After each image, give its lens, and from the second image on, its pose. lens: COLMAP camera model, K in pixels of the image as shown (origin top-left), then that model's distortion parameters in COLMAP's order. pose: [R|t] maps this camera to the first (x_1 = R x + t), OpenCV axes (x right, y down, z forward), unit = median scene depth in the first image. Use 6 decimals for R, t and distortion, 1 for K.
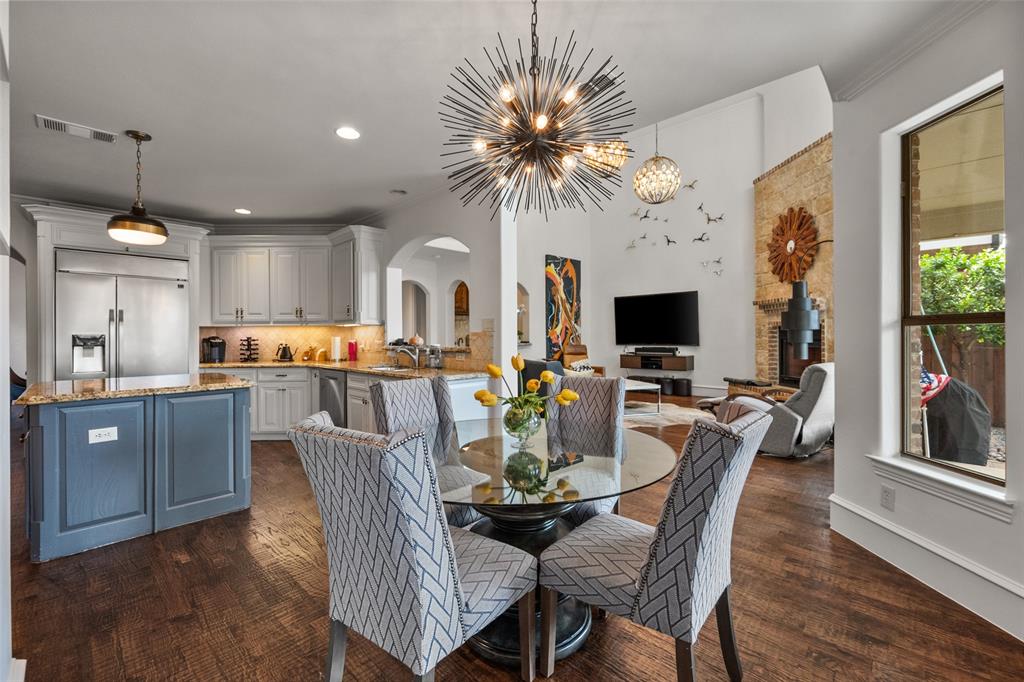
lens RADIAL K [[438.7, 0, 519.2], [0, 438.7, 338.0], [0, 0, 1]] dist [-0.003392, -0.000566]
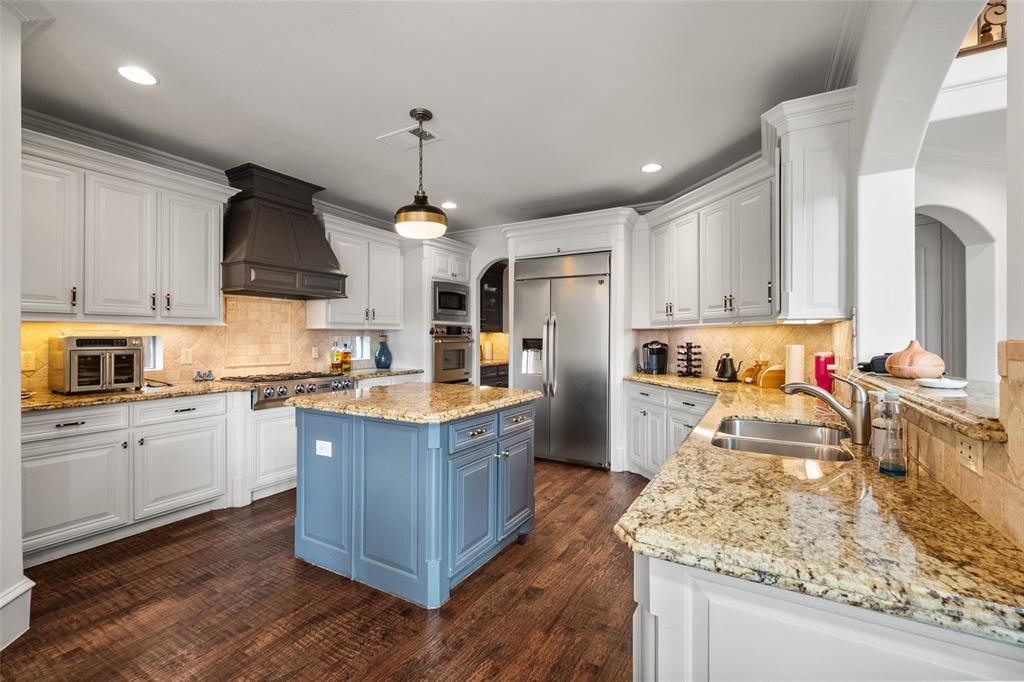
lens RADIAL K [[438.7, 0, 514.7], [0, 438.7, 340.2], [0, 0, 1]] dist [-0.003392, -0.000566]
pose [[0.225445, 0.011554, -0.974187, 0.022888], [-0.009093, 0.999911, 0.009755, -0.010318], [0.974214, 0.006659, 0.225530, 0.578511]]
